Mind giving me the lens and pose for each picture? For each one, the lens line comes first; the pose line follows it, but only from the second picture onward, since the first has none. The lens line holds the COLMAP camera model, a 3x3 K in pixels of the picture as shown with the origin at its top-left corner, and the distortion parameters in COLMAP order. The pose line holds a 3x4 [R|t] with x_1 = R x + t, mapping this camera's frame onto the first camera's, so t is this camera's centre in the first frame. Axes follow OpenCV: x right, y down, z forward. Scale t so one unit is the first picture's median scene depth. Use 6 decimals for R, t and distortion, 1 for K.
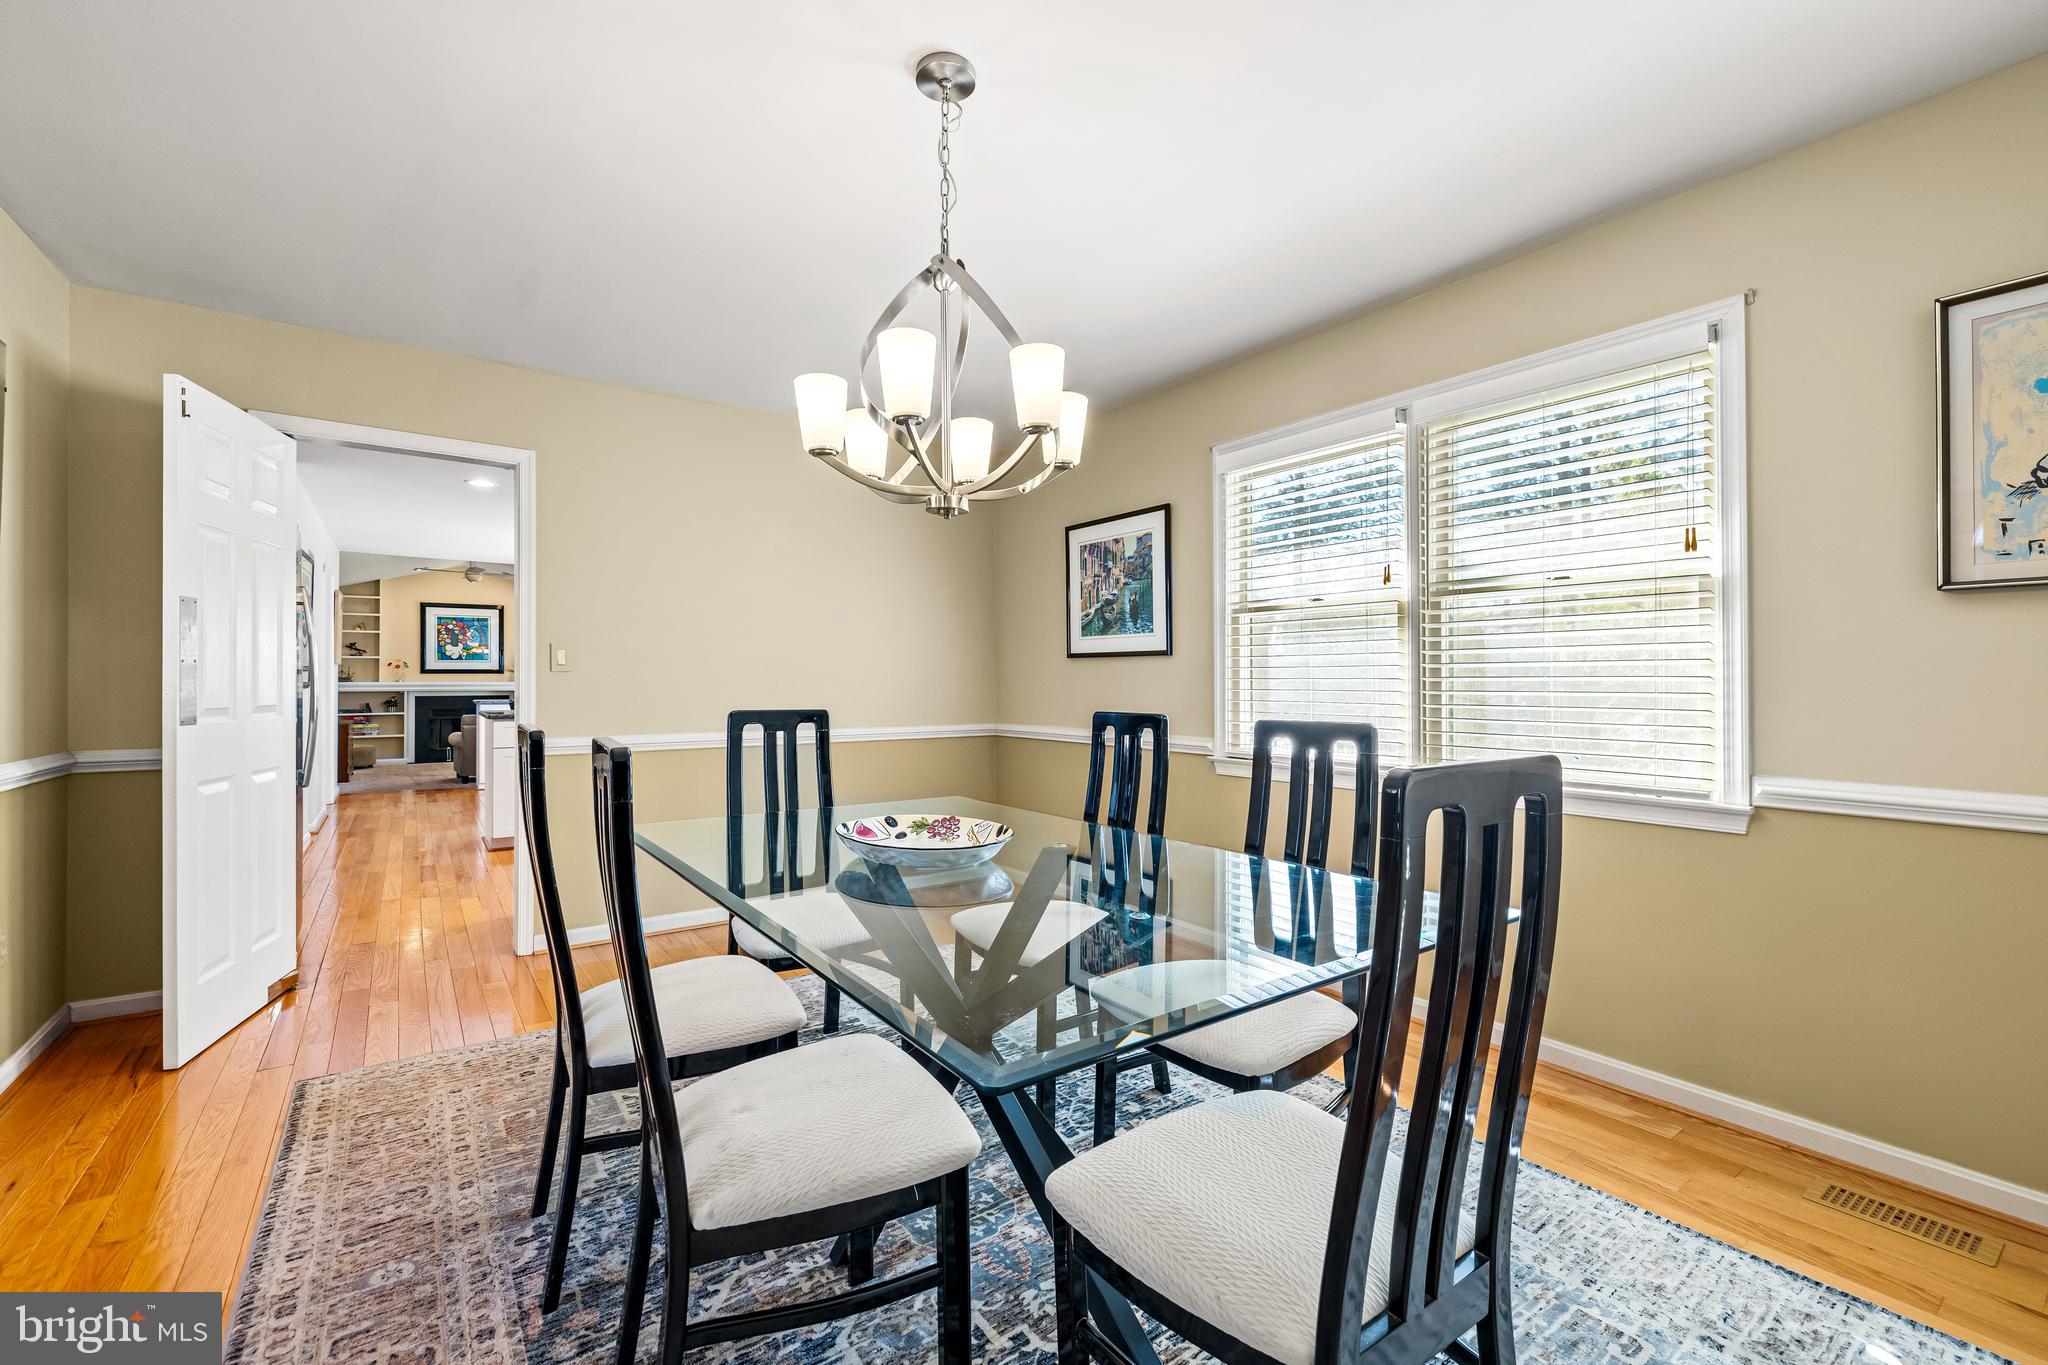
lens RADIAL K [[865.6, 0, 1020.0], [0, 865.6, 678.0], [0, 0, 1]] dist [0.001265, 0.001160]
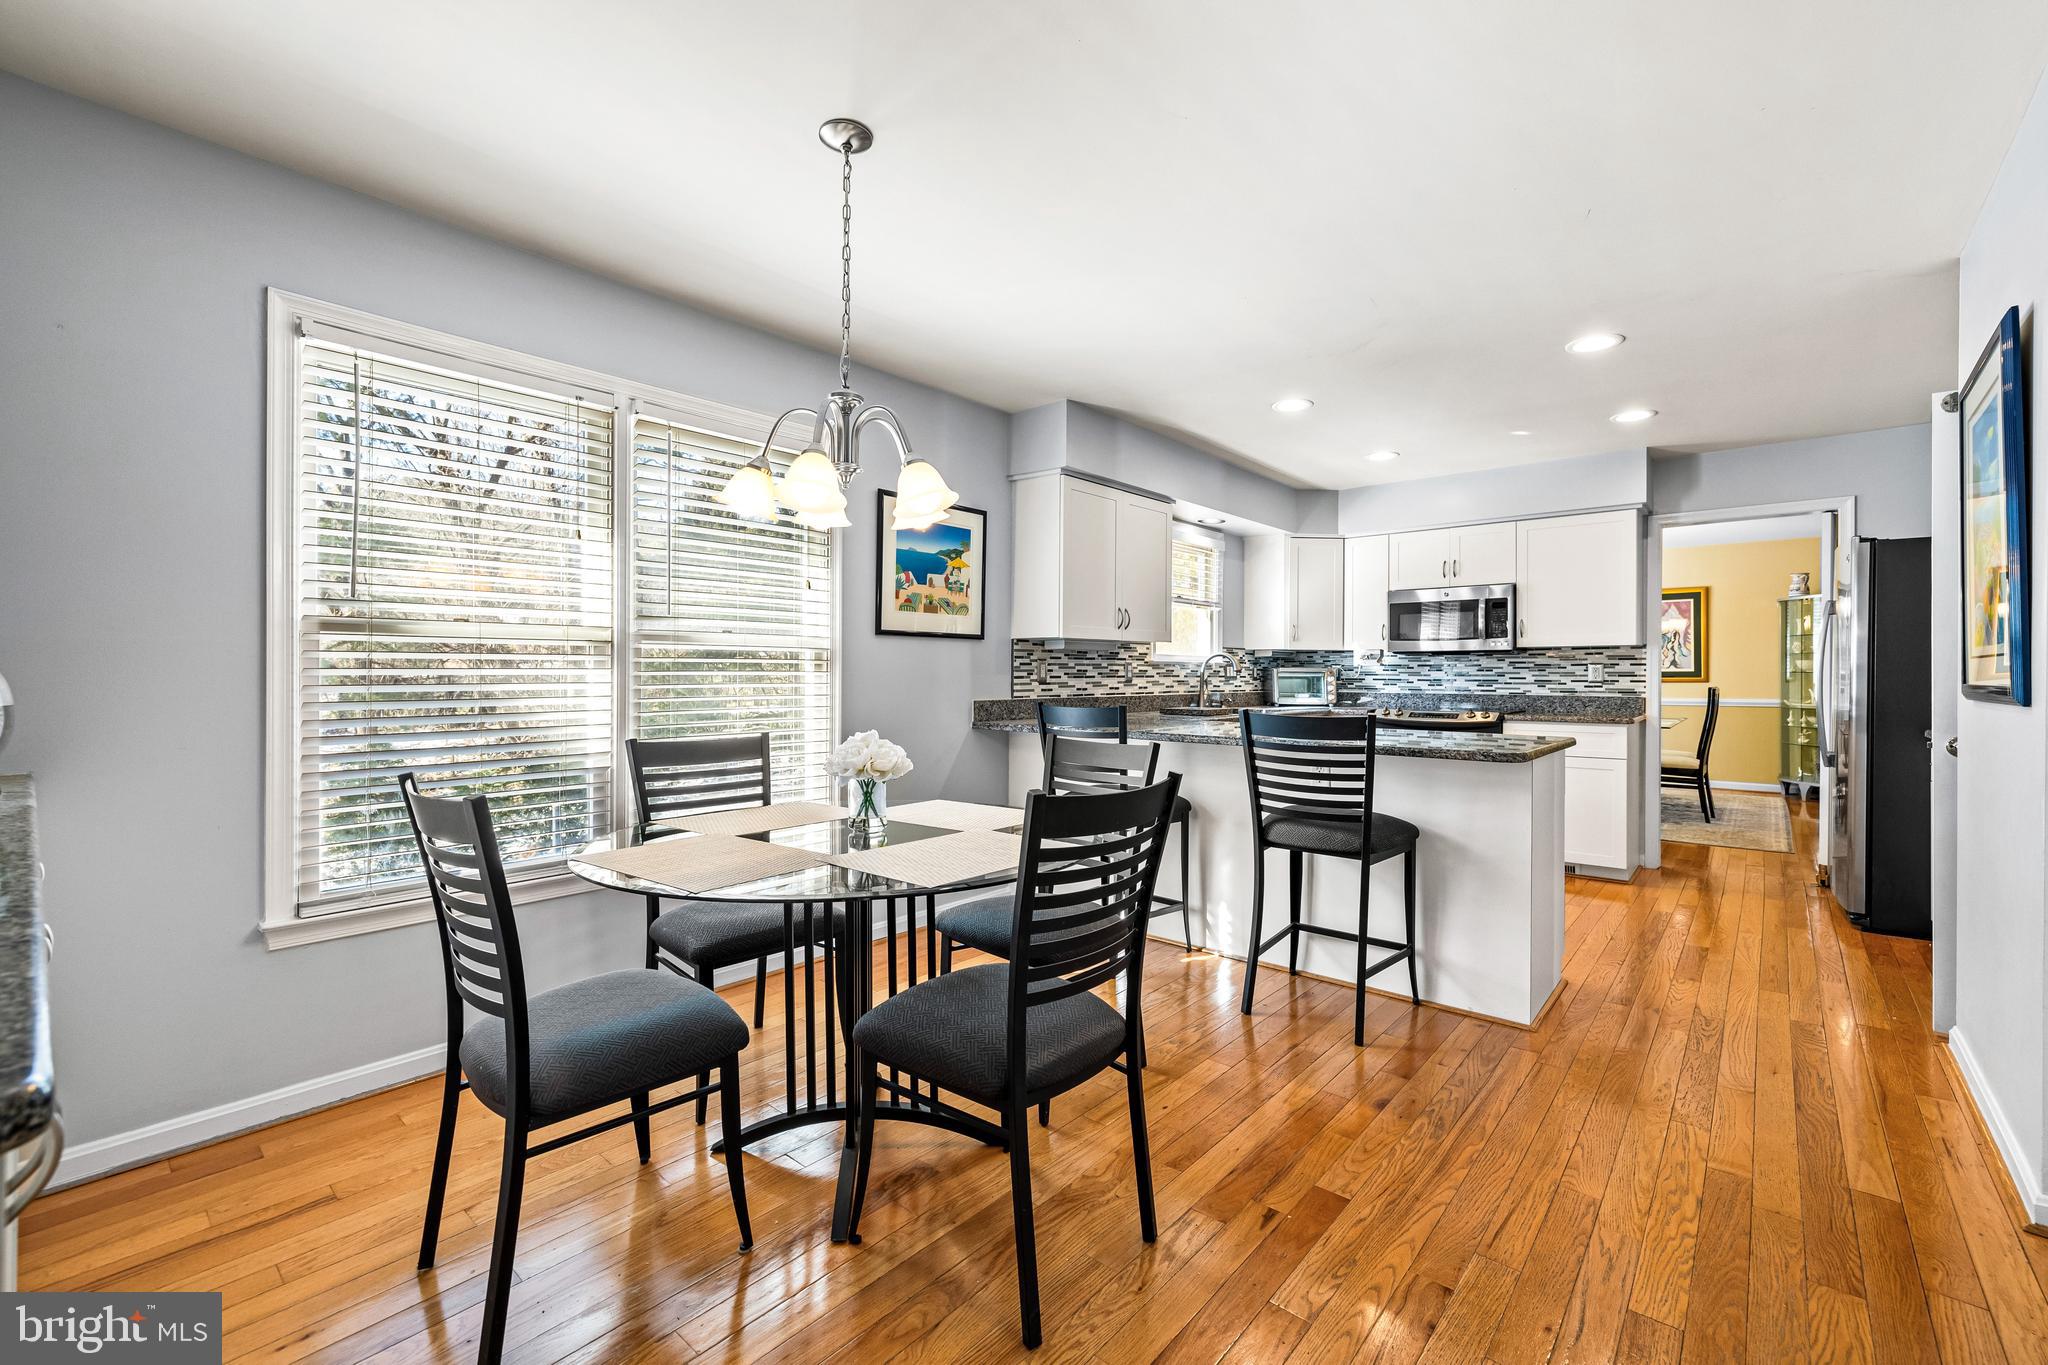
lens RADIAL K [[865.6, 0, 1023.0], [0, 865.6, 671.5], [0, 0, 1]] dist [0.001265, 0.001160]
pose [[-0.246074, -0.001141, 0.969250, -1.782382], [-0.012462, 0.999920, -0.001986, 0.031604], [-0.969171, -0.012567, -0.246068, 2.457580]]
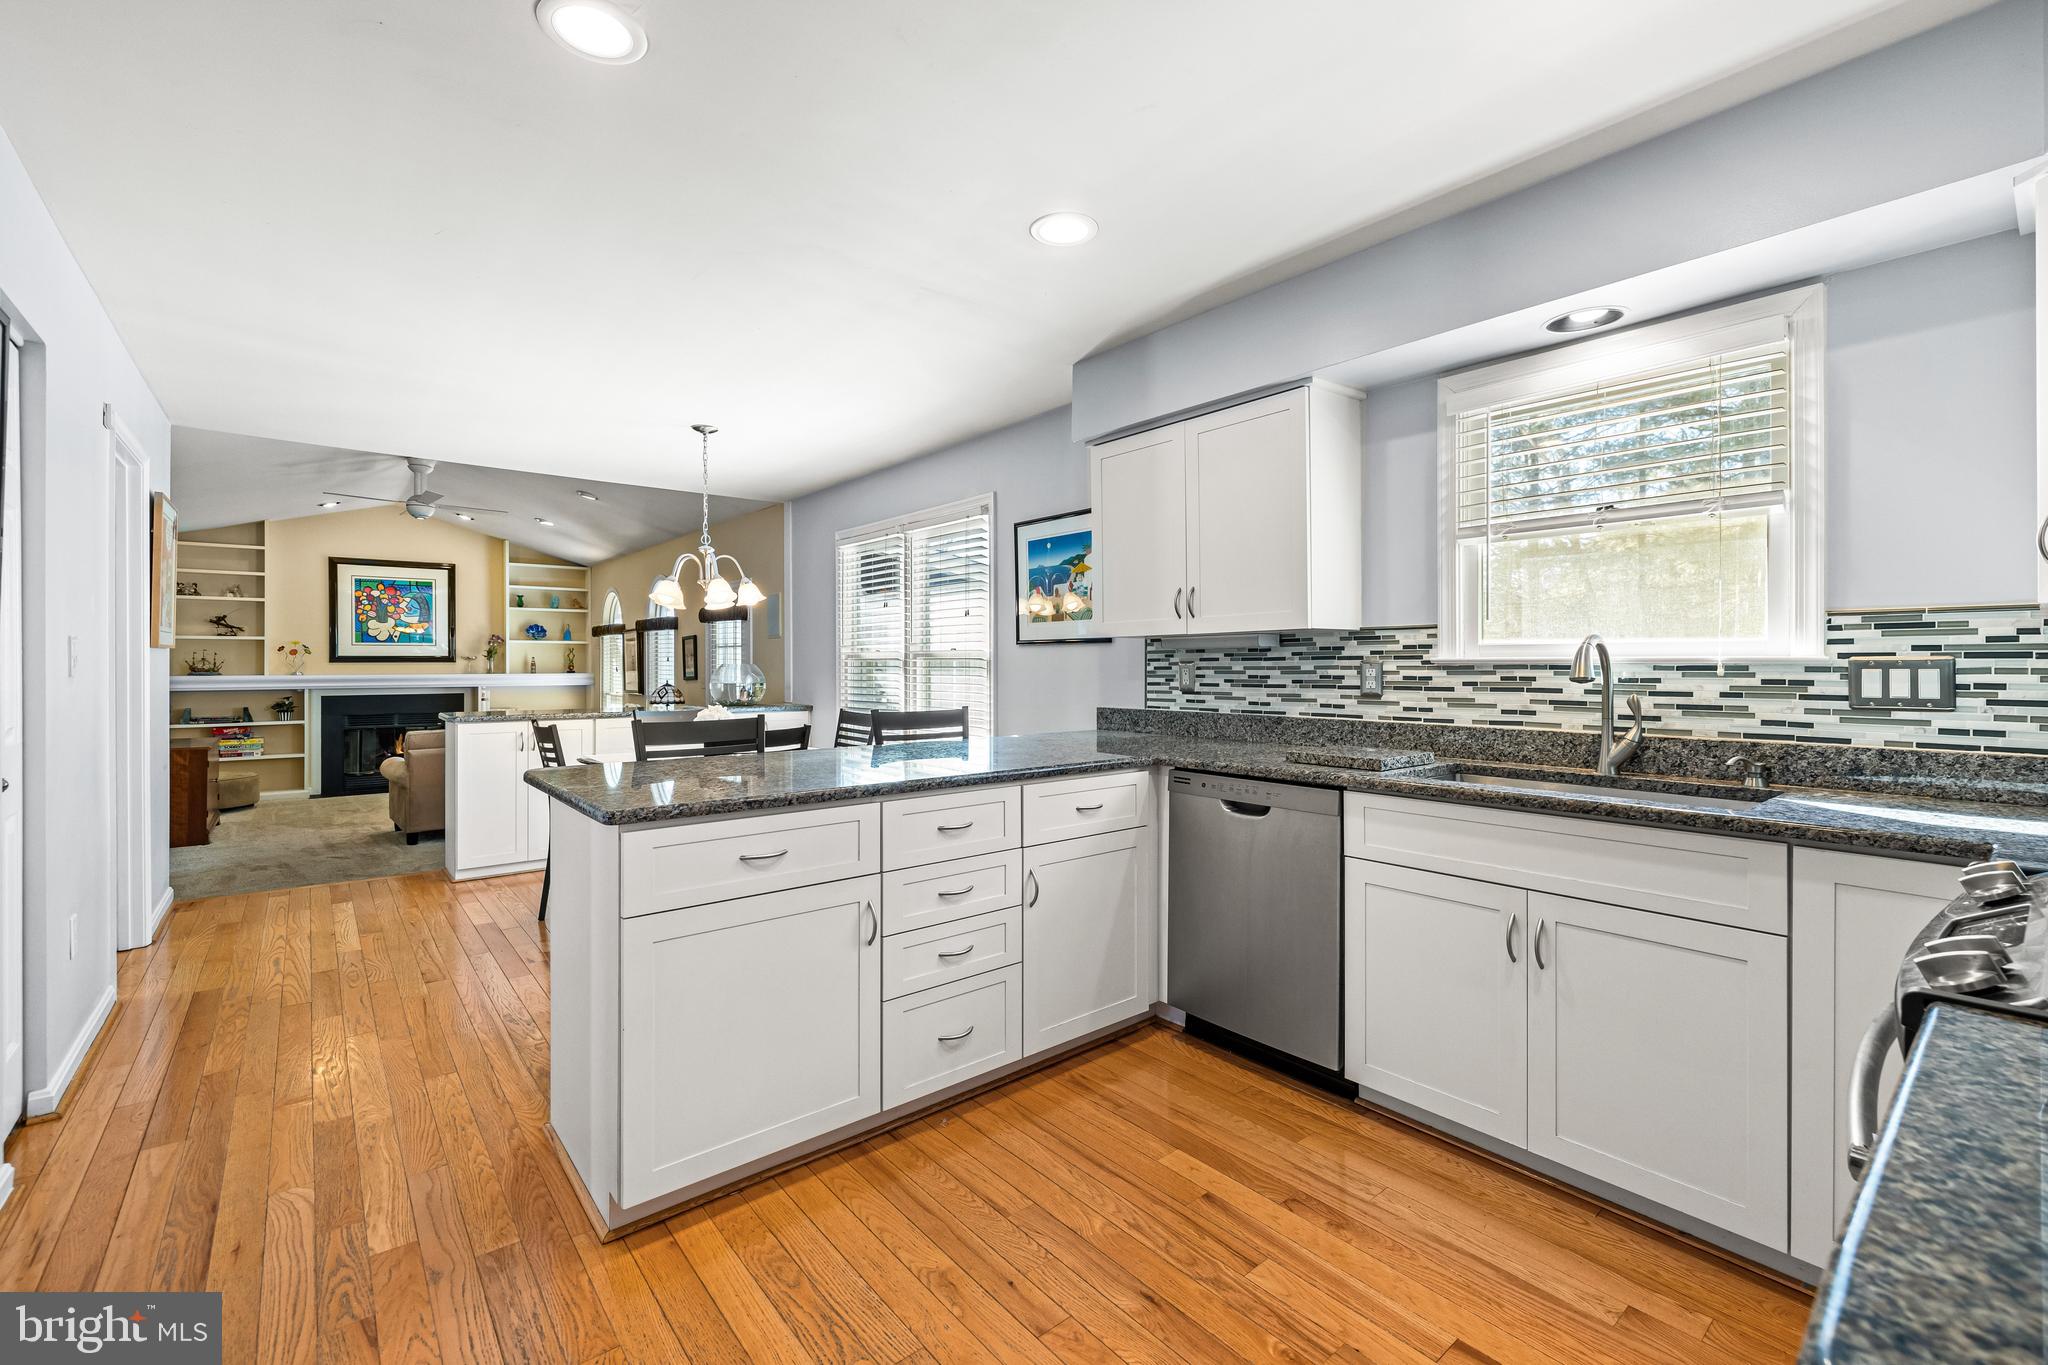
lens RADIAL K [[865.6, 0, 1029.4], [0, 865.6, 664.8], [0, 0, 1]] dist [0.001265, 0.001160]
pose [[0.996325, 0.000051, 0.085652, -0.205254], [-0.000641, 0.999976, 0.006860, -0.008181], [-0.085650, -0.006890, 0.996301, 0.278525]]
